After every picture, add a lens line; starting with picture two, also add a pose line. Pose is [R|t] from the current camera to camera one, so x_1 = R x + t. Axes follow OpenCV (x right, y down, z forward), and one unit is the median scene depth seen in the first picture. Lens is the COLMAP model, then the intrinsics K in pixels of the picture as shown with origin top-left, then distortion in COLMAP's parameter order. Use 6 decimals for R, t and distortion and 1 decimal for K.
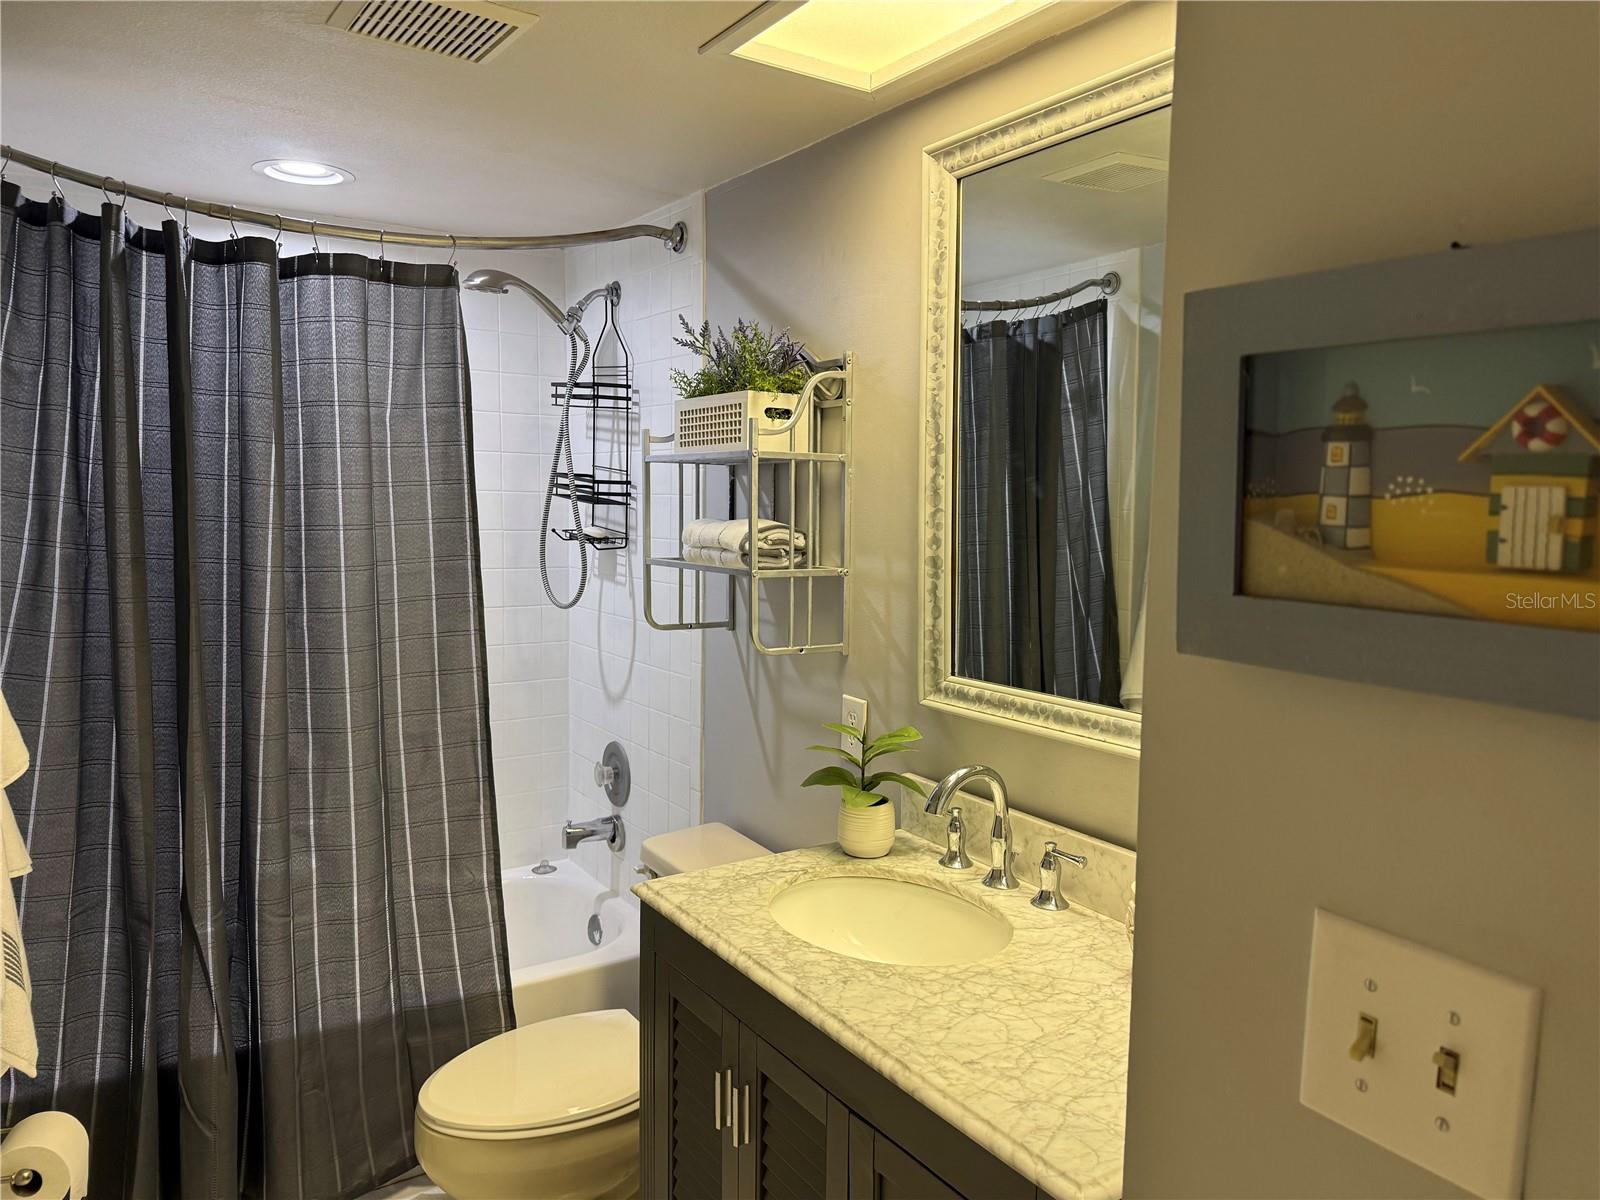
lens RADIAL K [[1125.8, 0, 800.0], [0, 1125.8, 600.0], [0, 0, 1]] dist [0.098879, -0.141041]
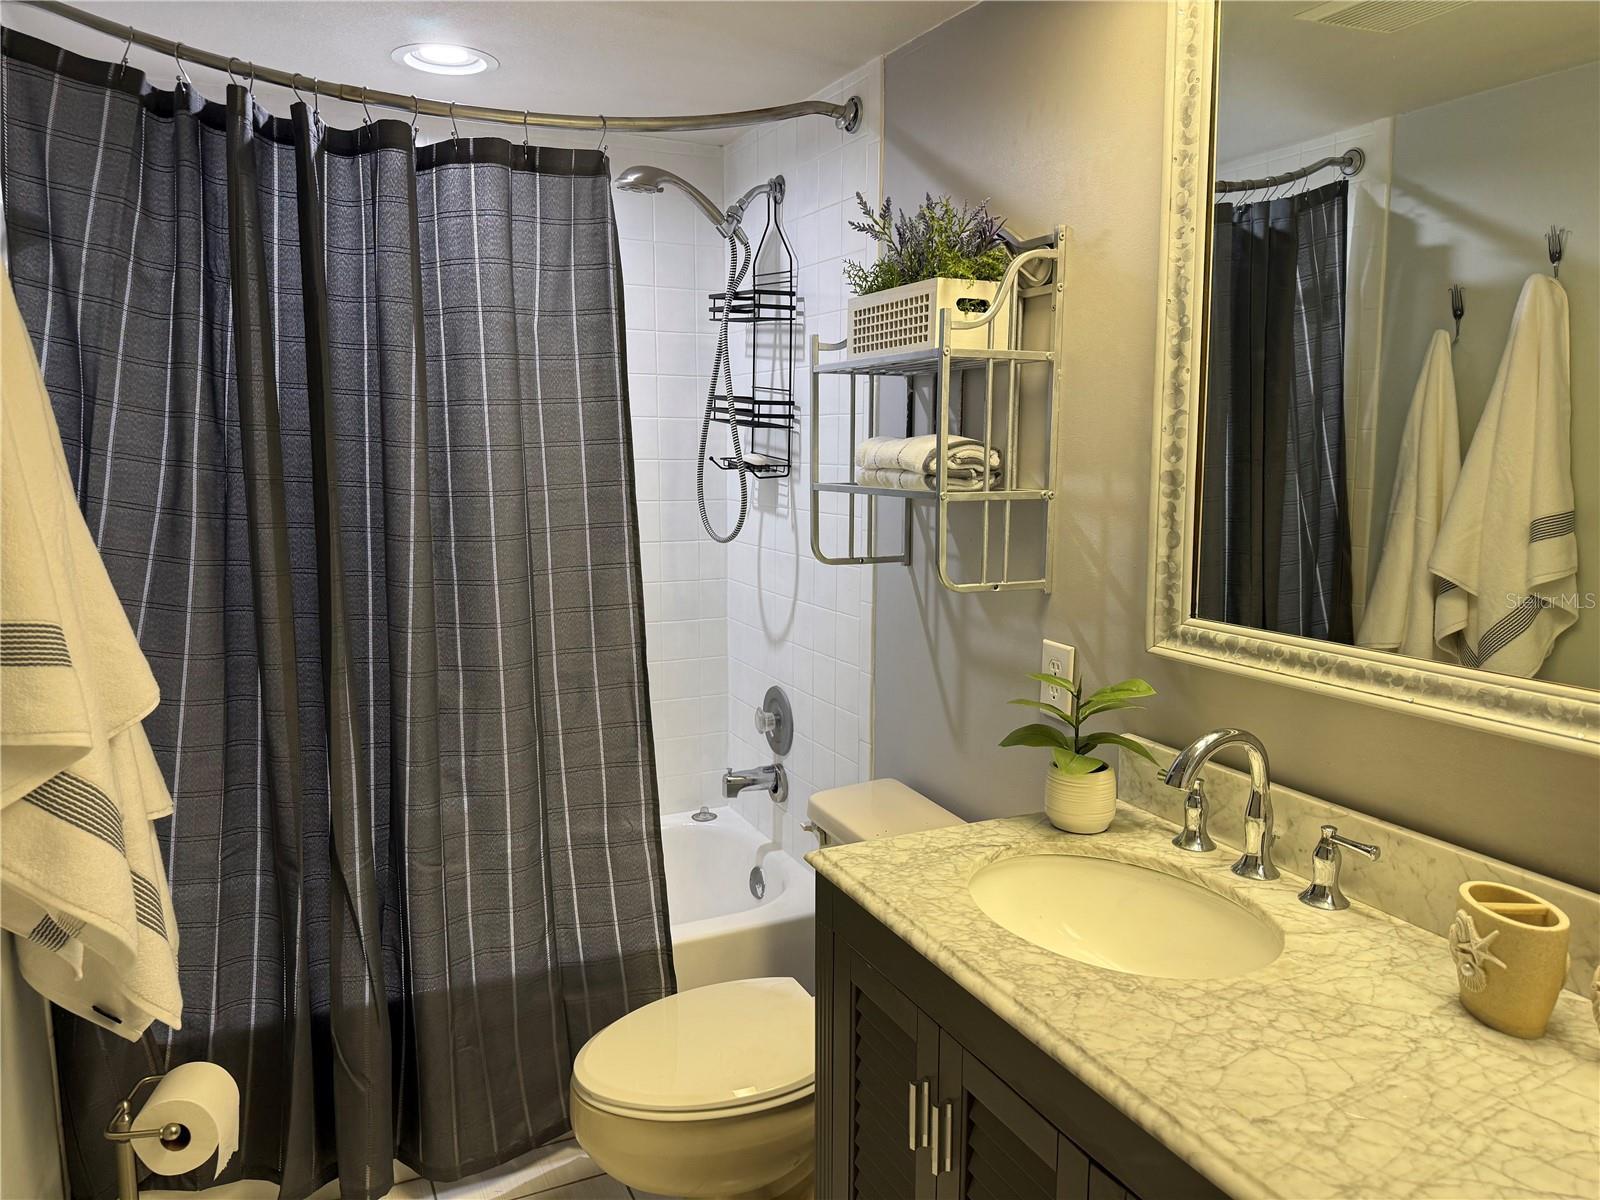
lens RADIAL K [[1126.7, 0, 789.8], [0, 1126.7, 613.4], [0, 0, 1]] dist [0.120674, -0.196471]
pose [[0.989959, 0.010485, -0.140967, -0.035266], [-0.001897, 0.998141, 0.060918, 0.013716], [0.141344, -0.060039, 0.988138, 0.135304]]
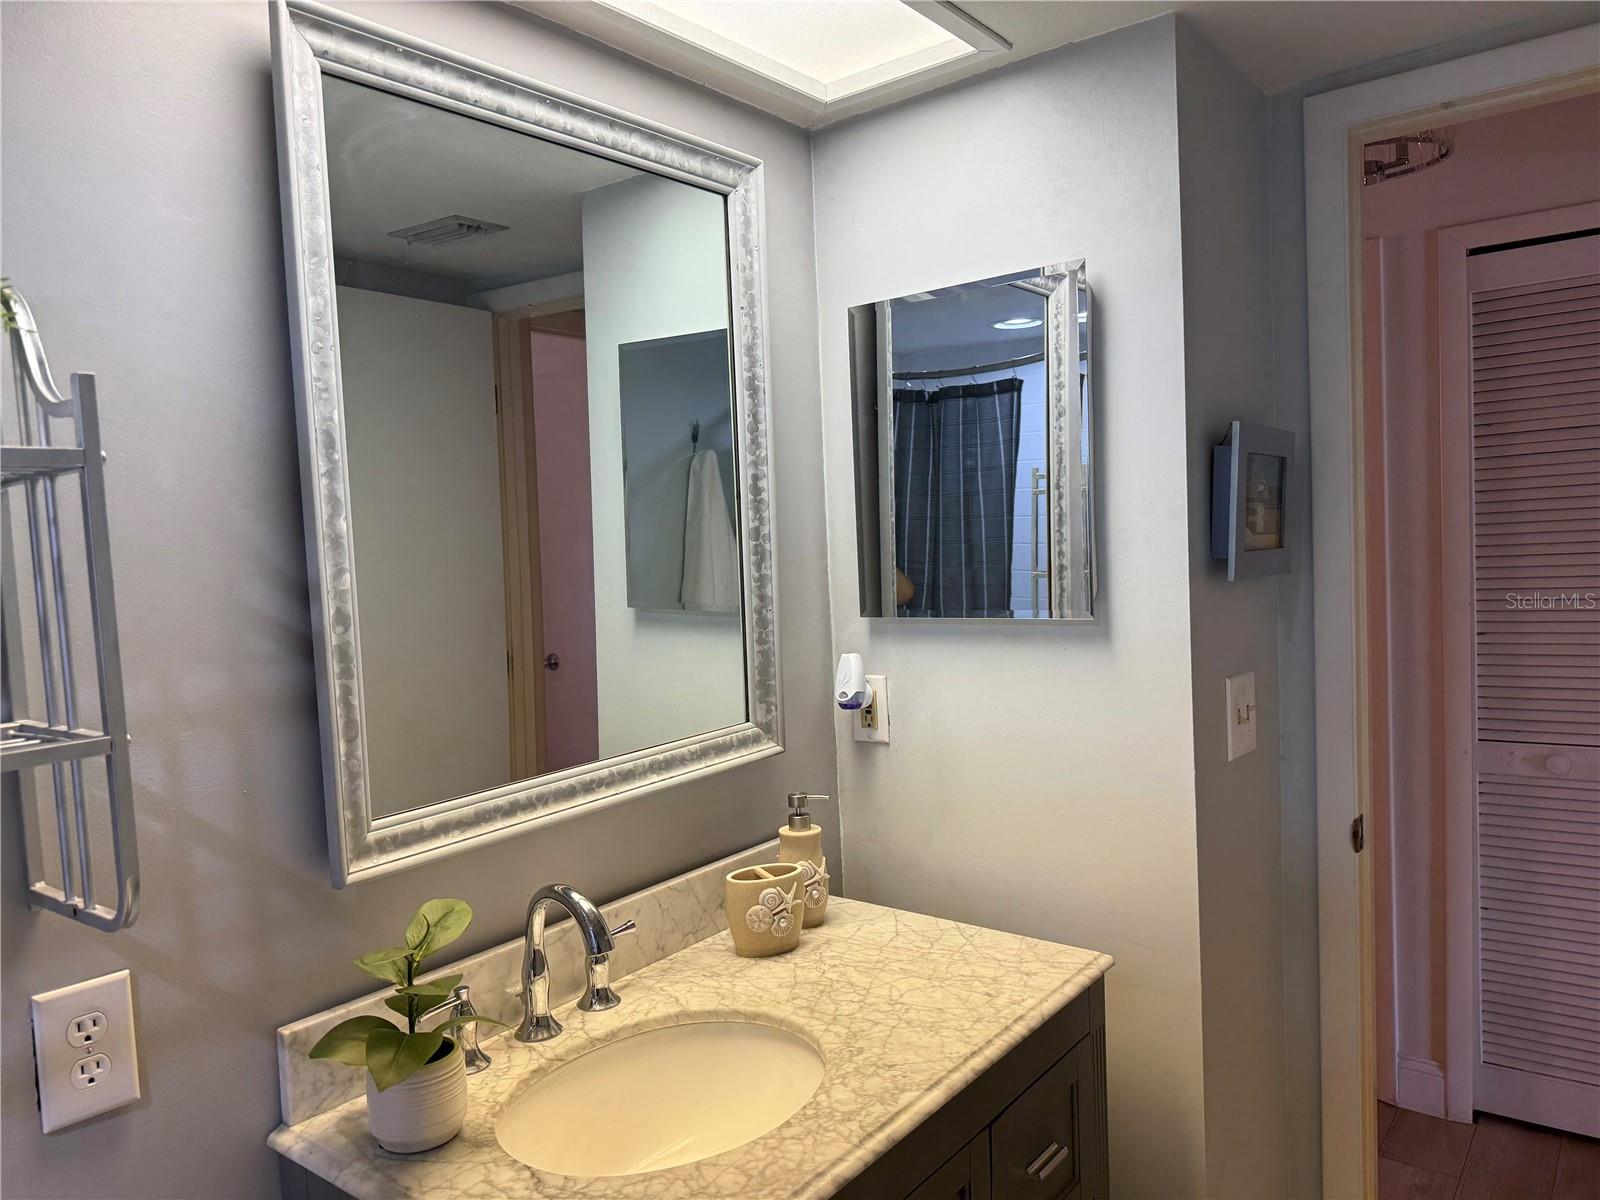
lens RADIAL K [[1116.0, 0, 800.8], [0, 1116.0, 608.8], [0, 0, 1]] dist [0.103937, -0.232525]
pose [[-0.319173, -0.057508, 0.945950, -0.532242], [0.136148, 0.985021, 0.105821, -0.085460], [-0.937866, 0.162564, -0.306562, 0.900473]]
